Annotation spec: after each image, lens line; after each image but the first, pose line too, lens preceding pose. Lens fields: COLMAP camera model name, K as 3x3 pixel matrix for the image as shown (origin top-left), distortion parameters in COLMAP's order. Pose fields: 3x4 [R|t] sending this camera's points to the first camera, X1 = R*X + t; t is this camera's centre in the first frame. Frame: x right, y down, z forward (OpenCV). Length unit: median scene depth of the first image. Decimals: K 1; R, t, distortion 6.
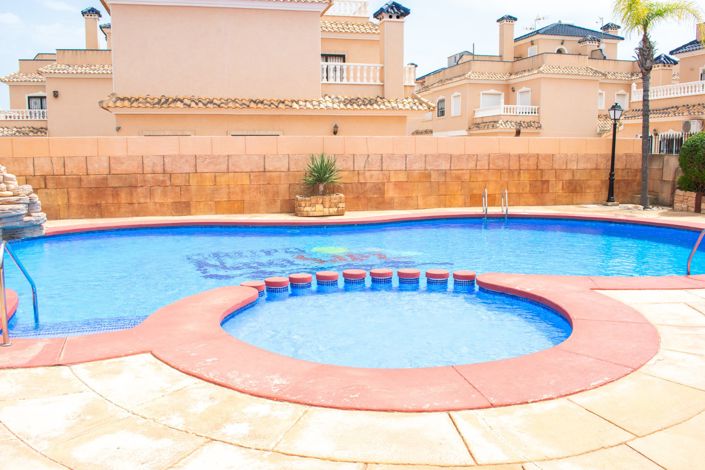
lens RADIAL K [[623.4, 0, 352.5], [0, 623.4, 235.0], [0, 0, 1]] dist [-0.079106, -0.001721]
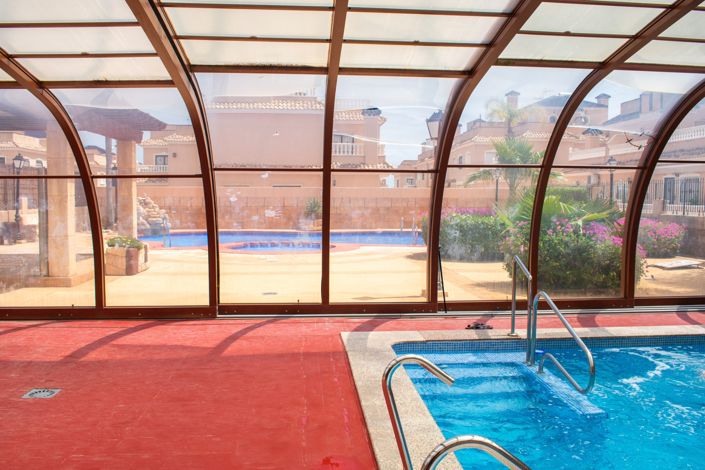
lens RADIAL K [[623.4, 0, 352.5], [0, 623.4, 235.0], [0, 0, 1]] dist [-0.079106, -0.001721]
pose [[0.987103, 0.017441, -0.159133, 0.284243], [-0.028777, 0.997186, -0.069217, 0.083544], [0.157478, 0.072904, 0.984828, -0.622528]]
